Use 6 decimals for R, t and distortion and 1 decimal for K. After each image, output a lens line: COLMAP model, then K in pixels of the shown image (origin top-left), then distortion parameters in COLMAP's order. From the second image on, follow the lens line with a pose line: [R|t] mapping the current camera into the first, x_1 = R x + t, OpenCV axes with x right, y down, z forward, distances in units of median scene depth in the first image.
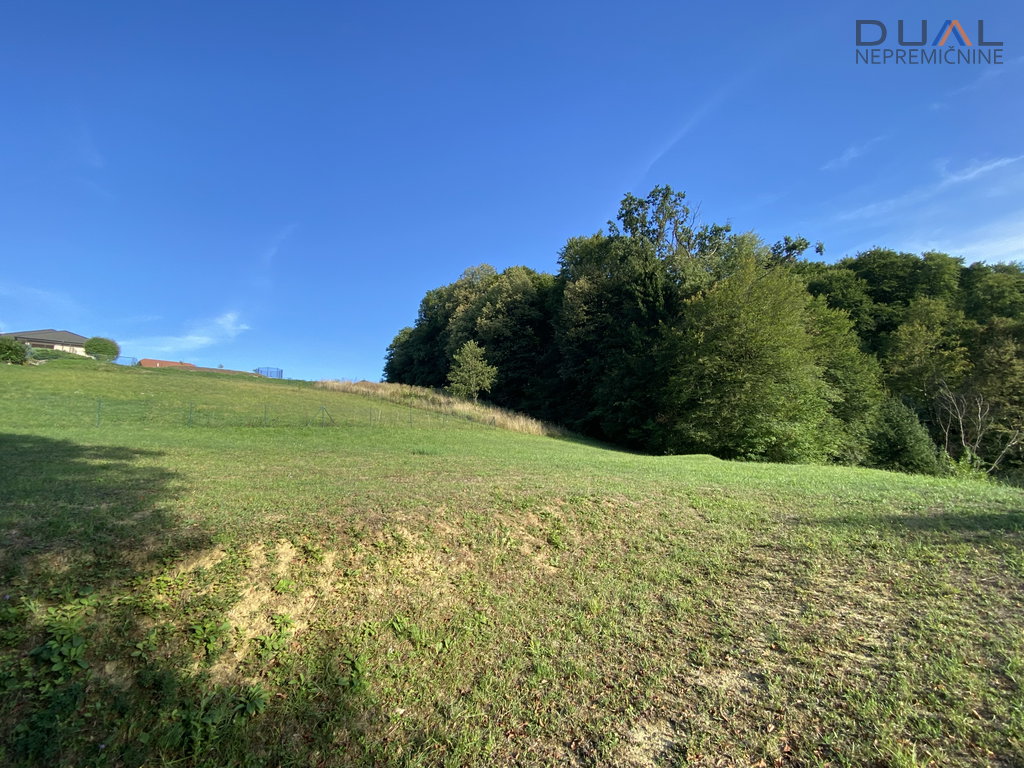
lens RADIAL K [[412.7, 0, 515.0], [0, 412.7, 383.4], [0, 0, 1]] dist [0.006890, -0.014565]
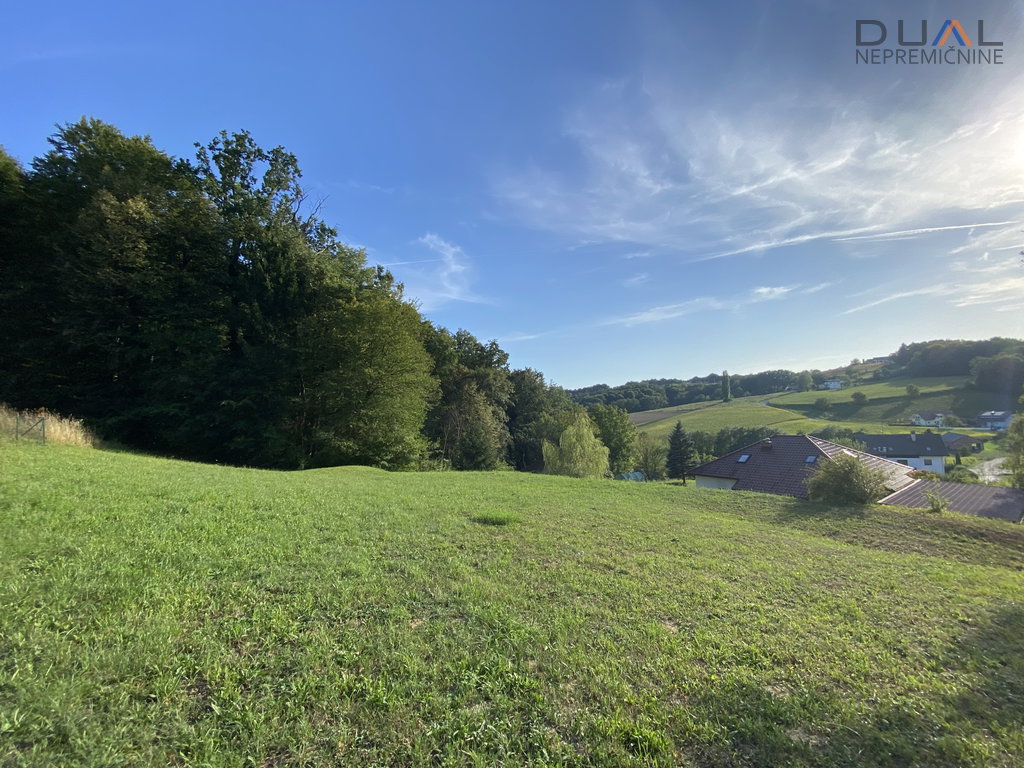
lens RADIAL K [[412.7, 0, 516.4], [0, 412.7, 382.6], [0, 0, 1]] dist [0.006890, -0.014565]
pose [[0.321160, 0.109093, 0.940720, -0.176887], [-0.140854, 0.987797, -0.066465, -0.006918], [-0.936491, -0.111158, 0.332608, 0.149685]]
